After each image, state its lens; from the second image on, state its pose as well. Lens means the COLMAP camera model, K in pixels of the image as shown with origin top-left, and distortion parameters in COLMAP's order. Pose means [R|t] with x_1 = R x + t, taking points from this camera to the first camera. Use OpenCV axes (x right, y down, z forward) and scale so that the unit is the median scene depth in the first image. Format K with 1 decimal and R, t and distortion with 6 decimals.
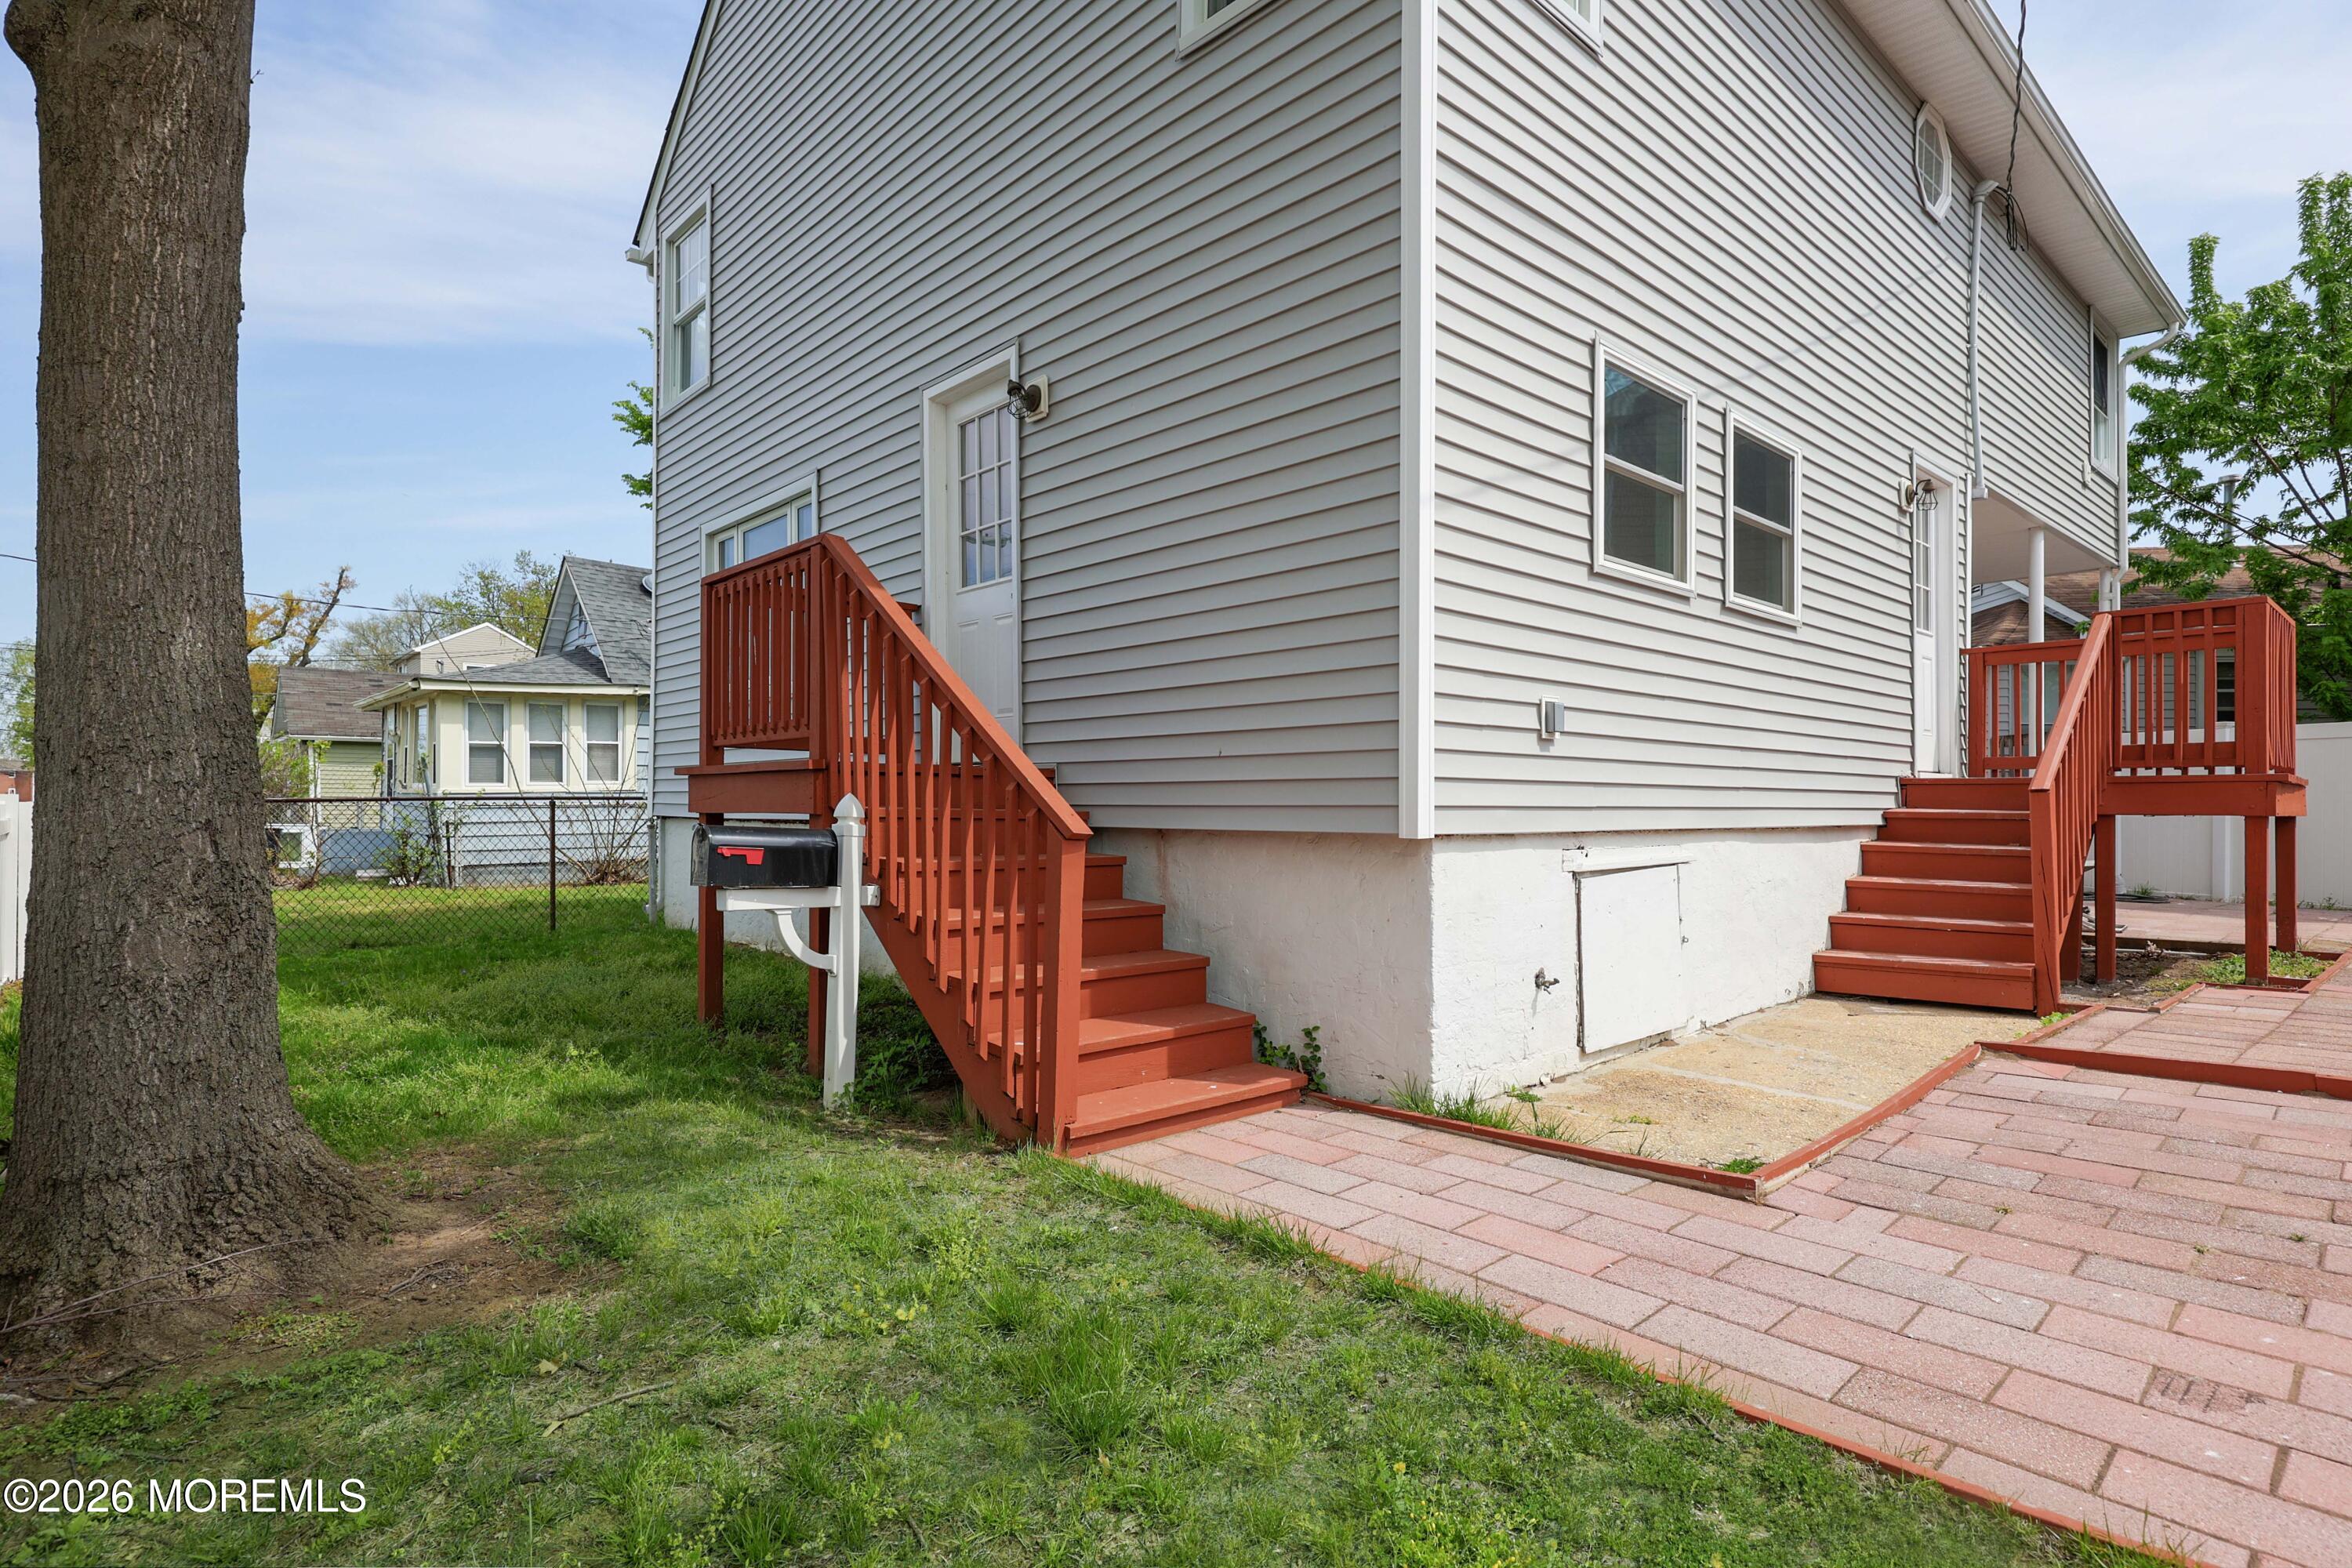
lens RADIAL K [[1206.1, 0, 1186.7], [0, 1206.1, 797.6], [0, 0, 1]] dist [0.001563, 0.000803]
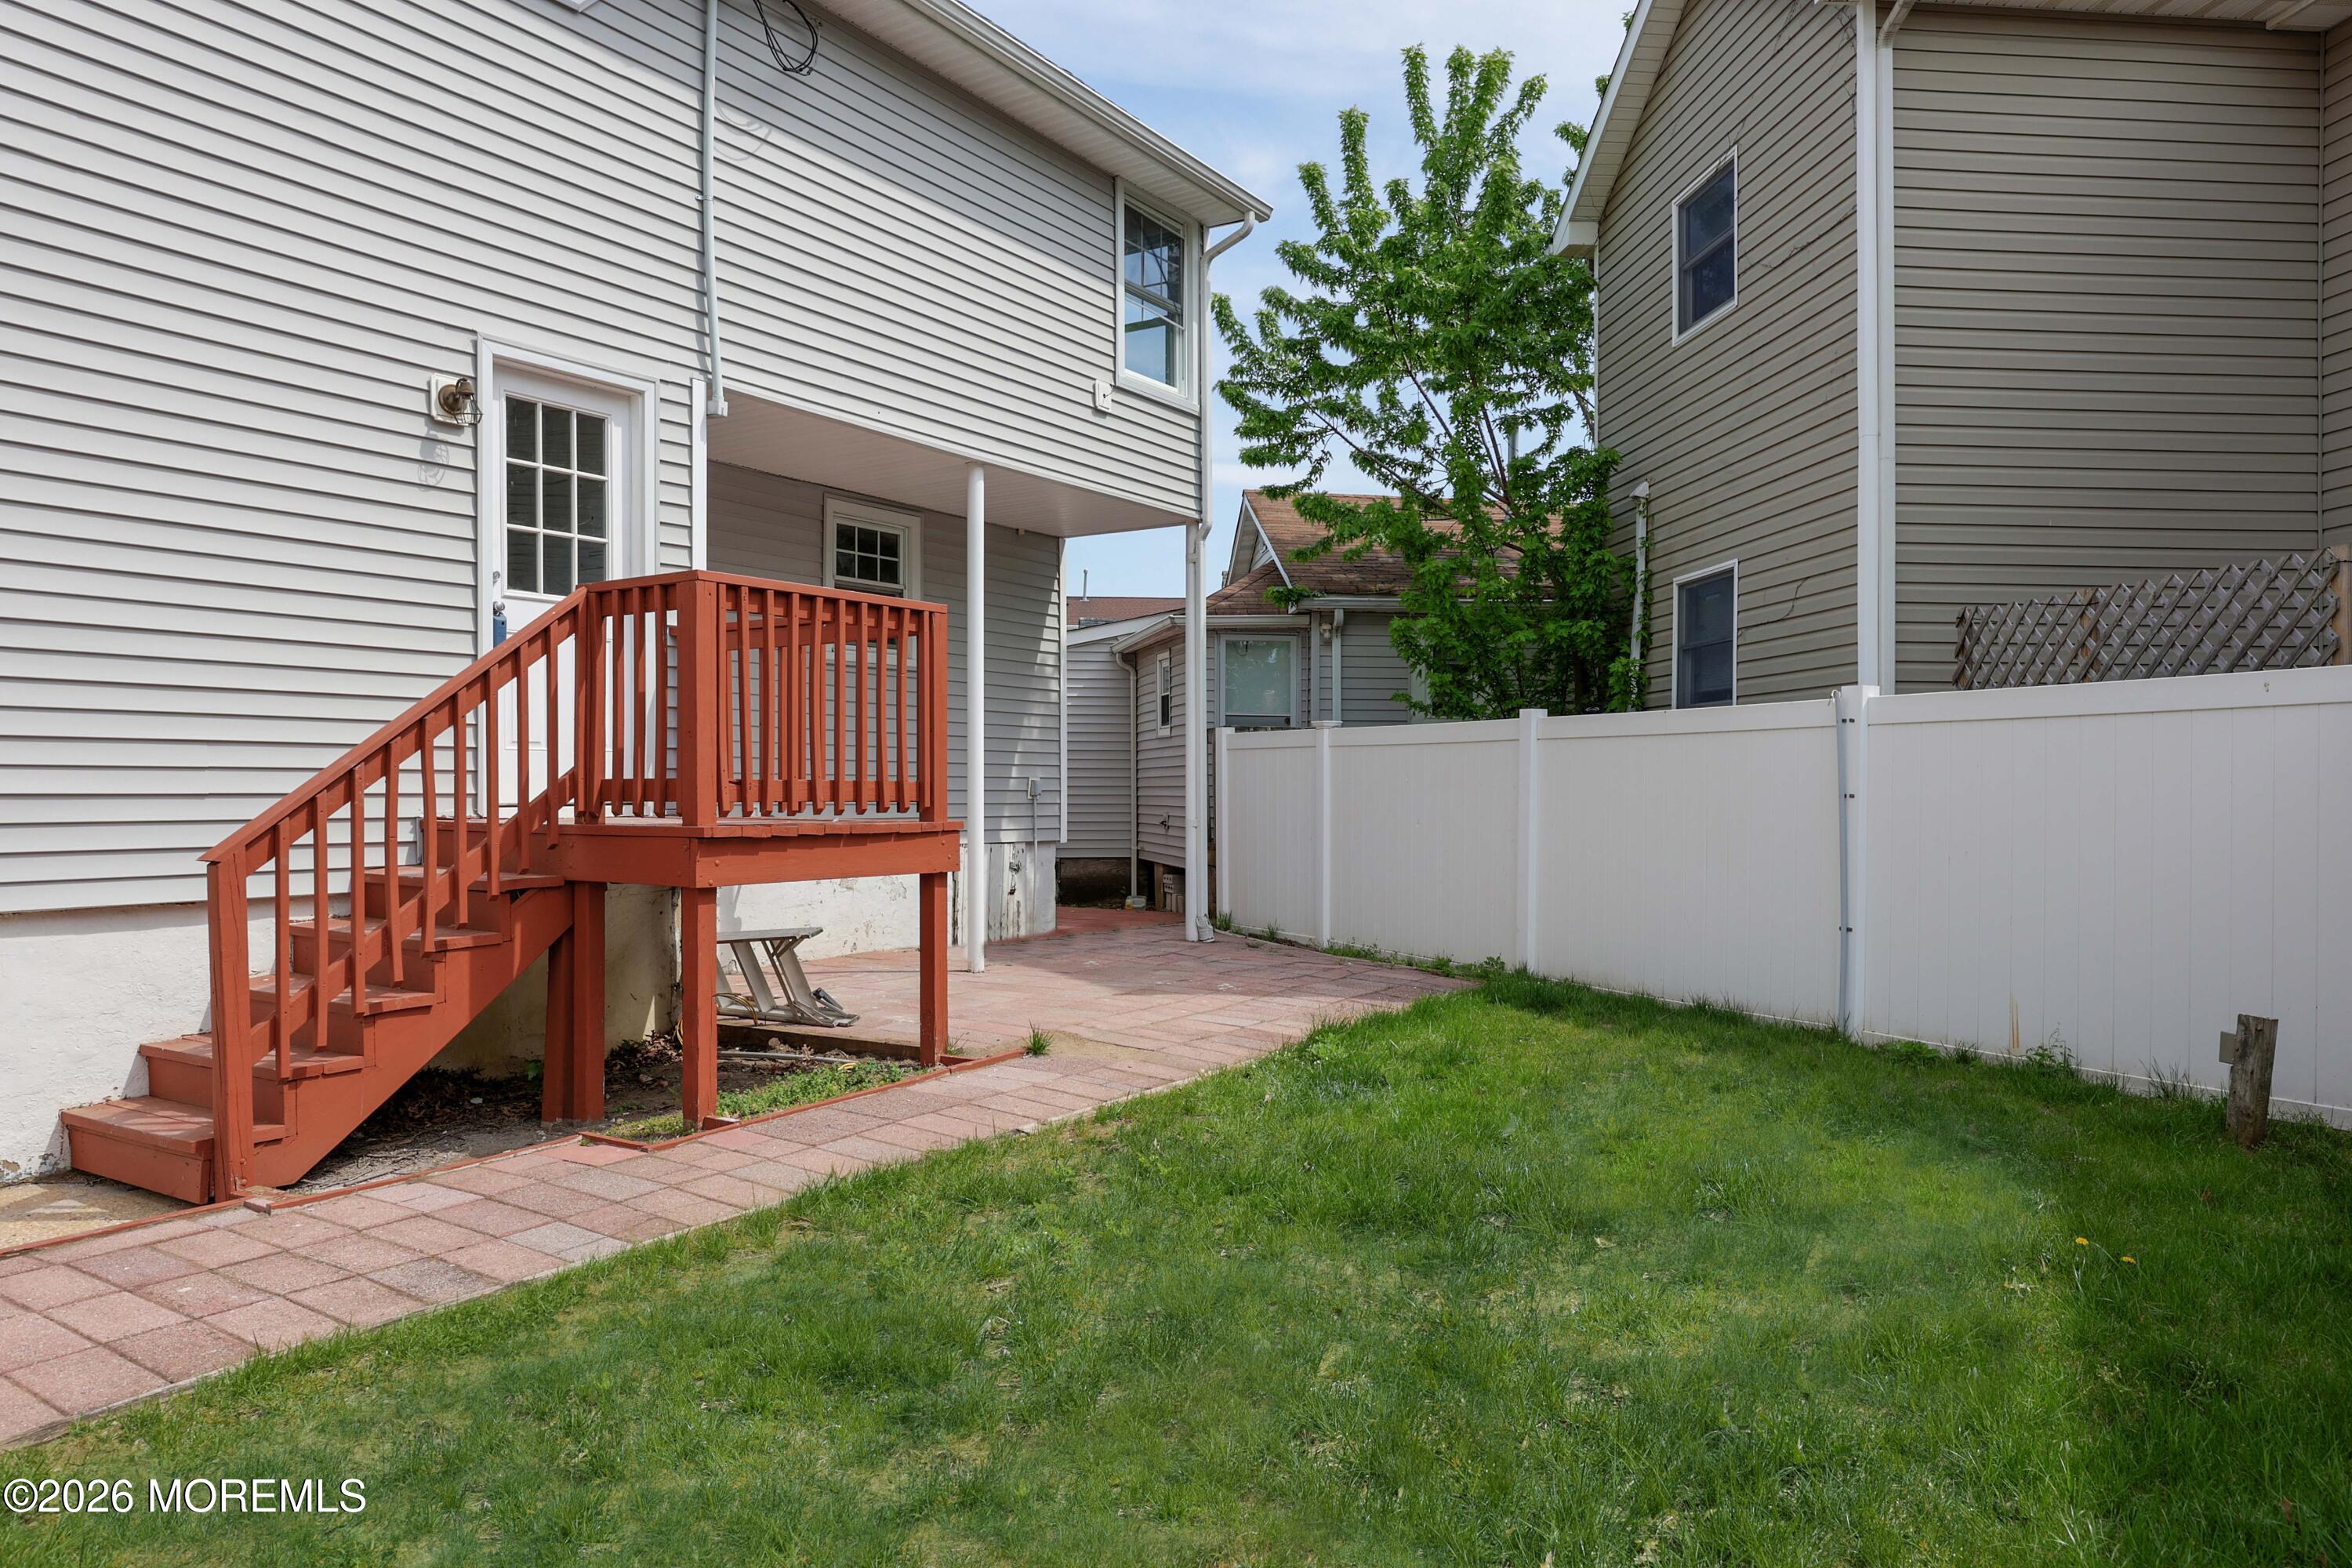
lens RADIAL K [[1559.4, 0, 1176.0], [0, 1559.4, 784.0], [0, 0, 1]] dist [0.001158, 0.001693]
pose [[0.967224, -0.001302, 0.253922, 0.985676], [0.000282, 0.999992, 0.004056, -0.050041], [-0.253925, -0.003851, 0.967216, 0.061436]]
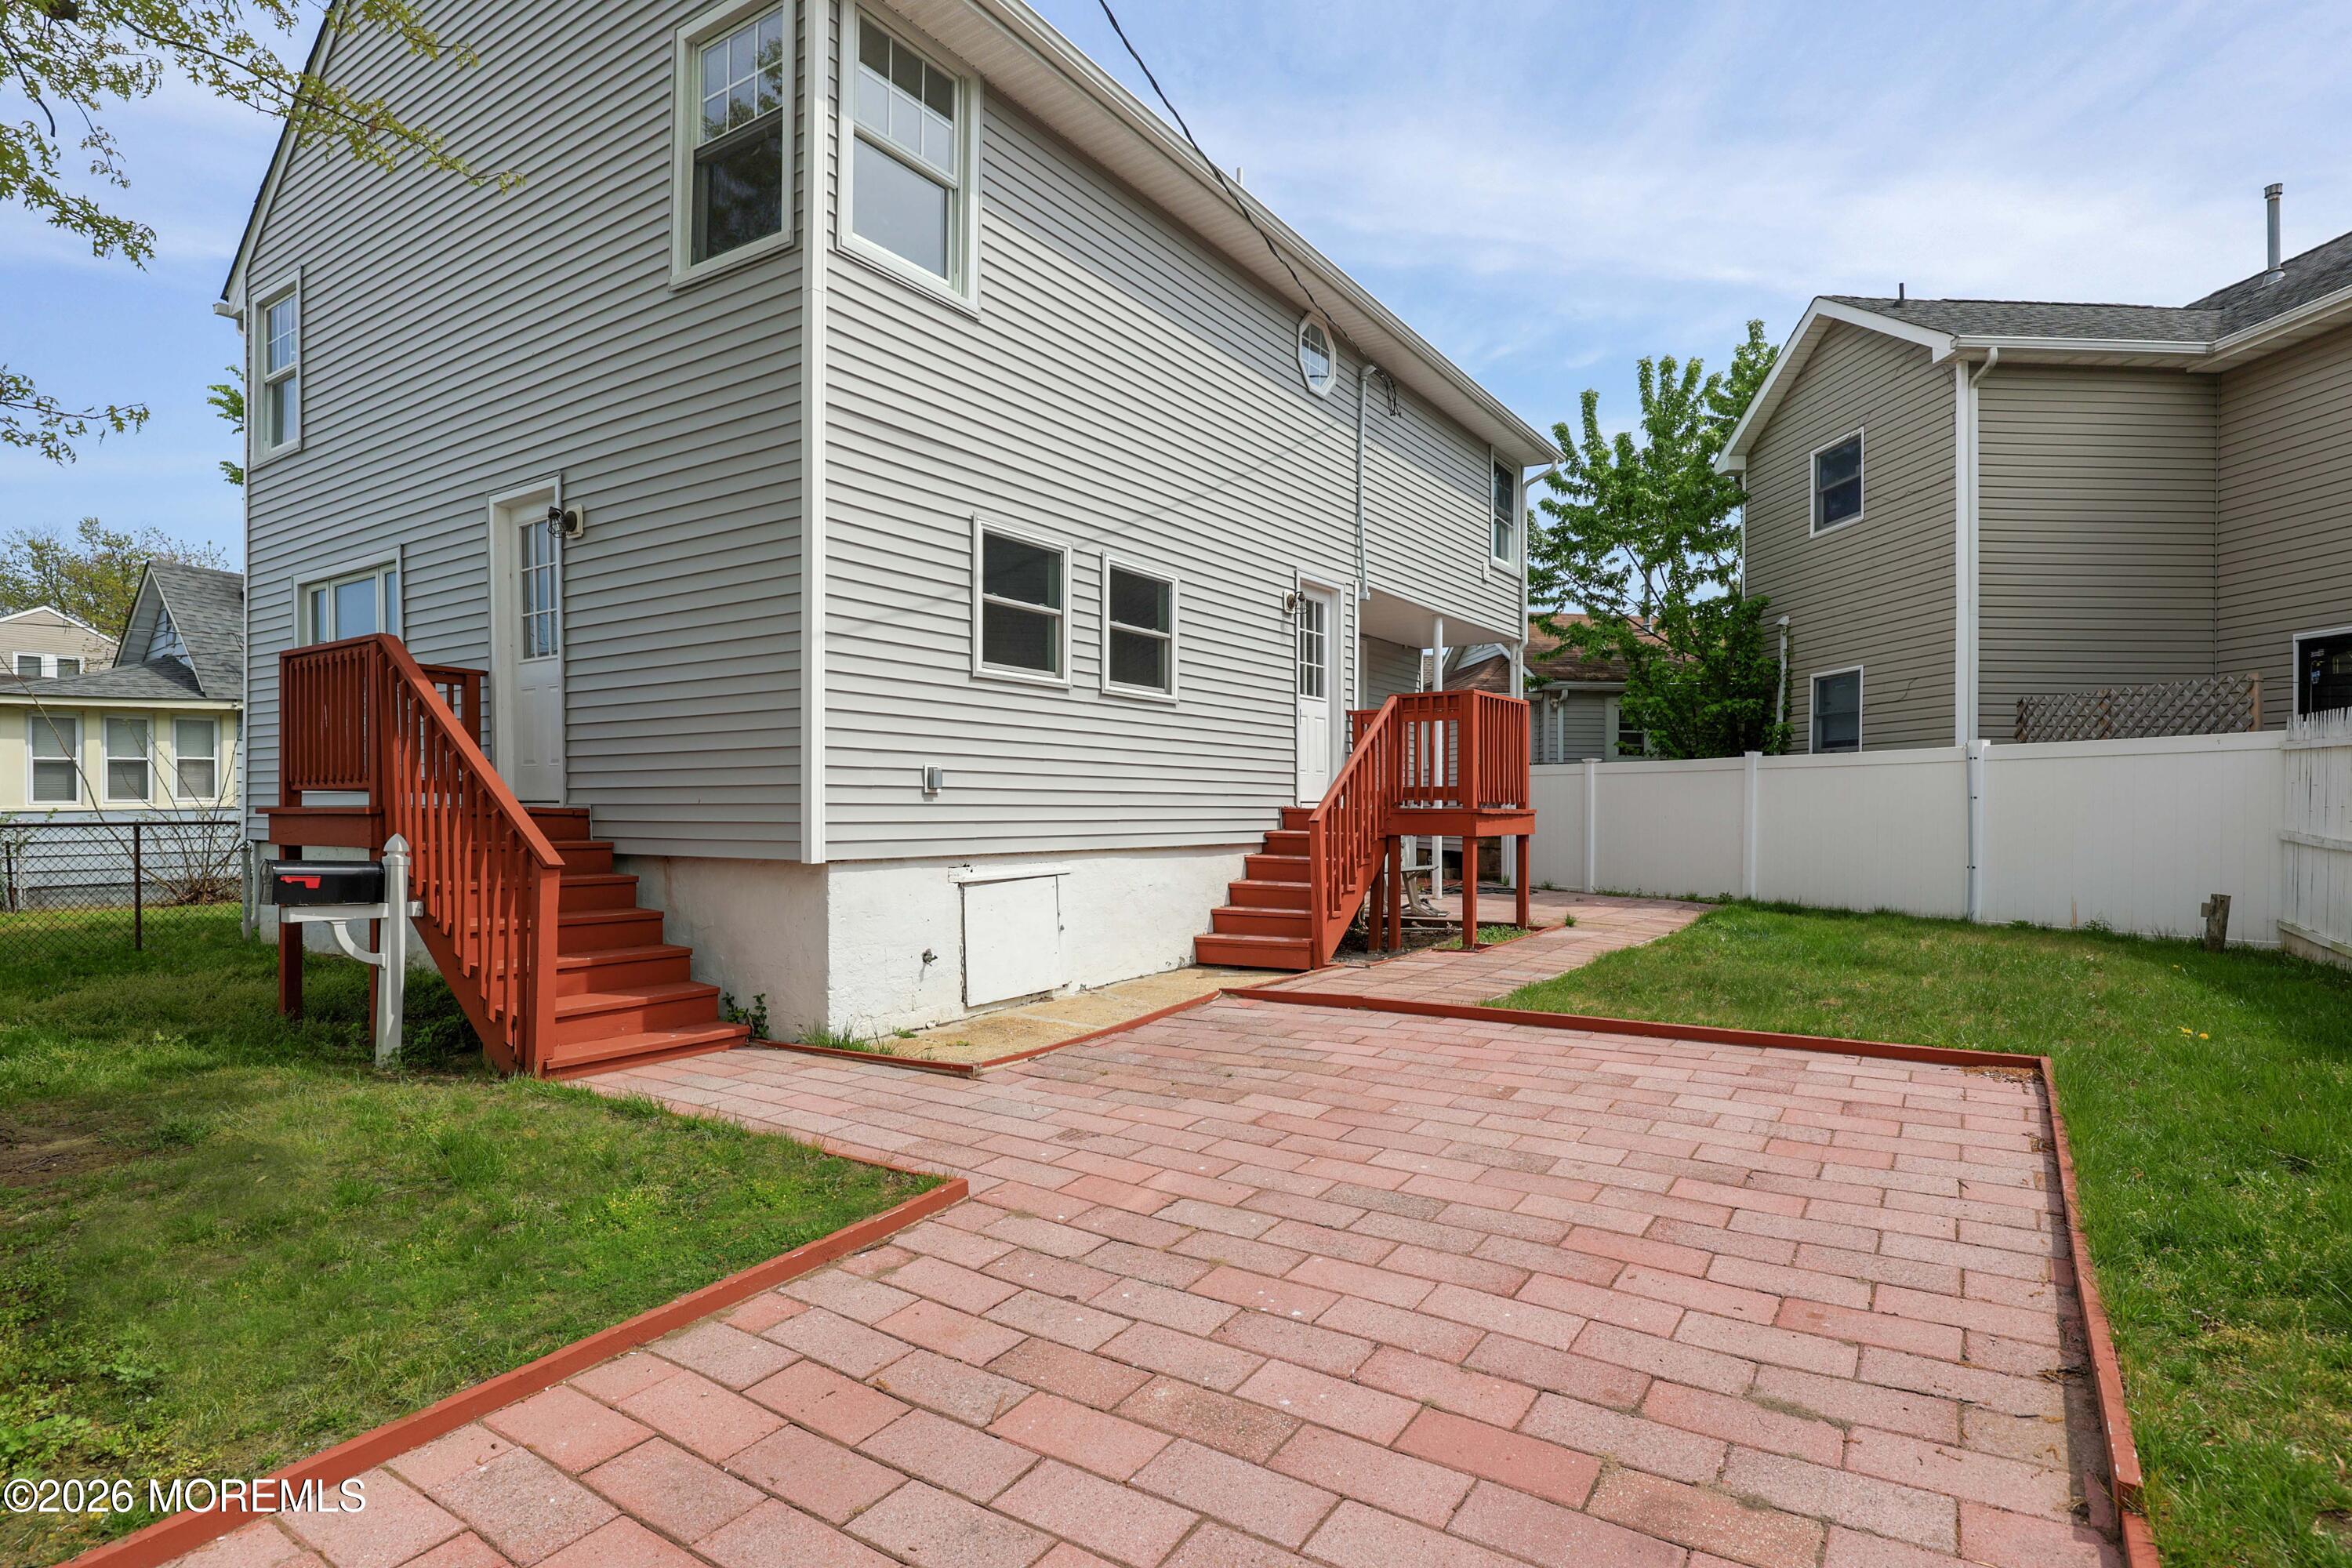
lens RADIAL K [[1205.8, 0, 1176.7], [0, 1205.8, 812.5], [0, 0, 1]] dist [-0.001446, 0.000968]
pose [[0.973868, -0.003306, 0.227089, 0.205047], [0.001356, 0.999961, 0.008741, -0.029470], [-0.227109, -0.008205, 0.973835, -0.395746]]
